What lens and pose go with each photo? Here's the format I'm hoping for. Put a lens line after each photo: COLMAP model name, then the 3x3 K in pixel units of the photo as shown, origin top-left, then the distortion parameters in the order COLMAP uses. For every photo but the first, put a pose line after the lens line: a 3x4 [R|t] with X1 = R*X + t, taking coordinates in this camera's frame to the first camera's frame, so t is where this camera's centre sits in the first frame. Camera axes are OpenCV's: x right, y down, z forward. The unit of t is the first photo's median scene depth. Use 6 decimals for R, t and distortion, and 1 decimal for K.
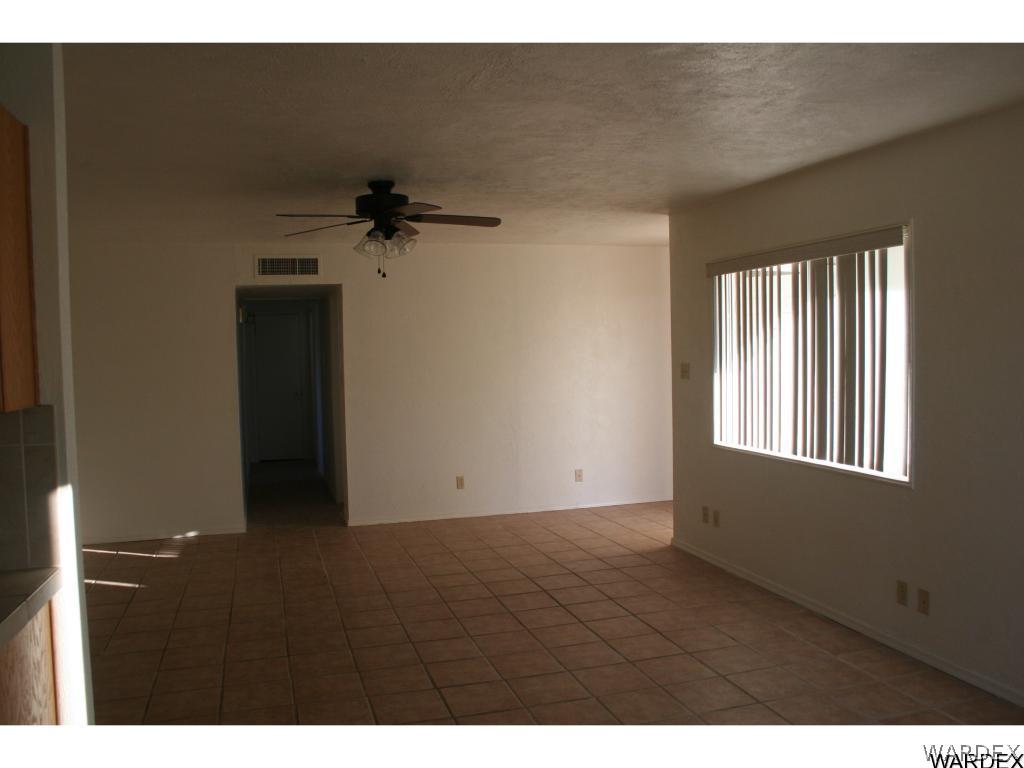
lens RADIAL K [[834.3, 0, 508.4], [0, 834.3, 393.3], [0, 0, 1]] dist [-0.156796, 0.132492]
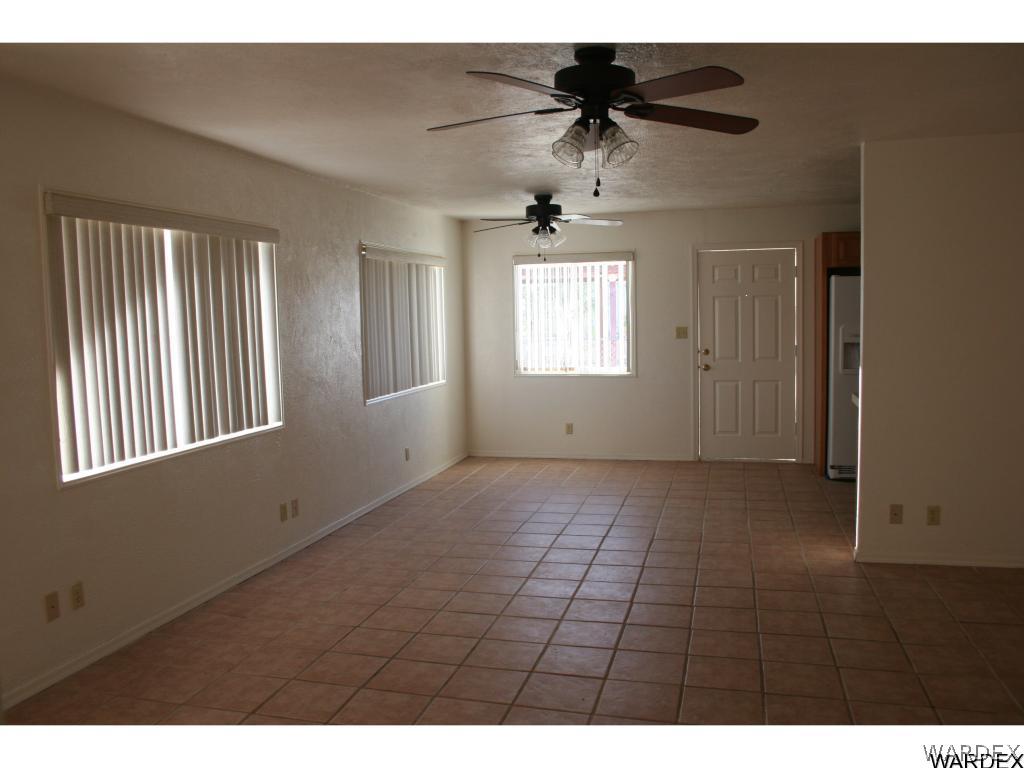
lens RADIAL K [[834.3, 0, 508.4], [0, 834.3, 393.3], [0, 0, 1]] dist [-0.156796, 0.132492]
pose [[-0.849183, -0.009608, 0.528011, -0.423378], [0.069022, 0.989239, 0.129007, -0.072030], [-0.523569, 0.145995, -0.839381, 1.556257]]
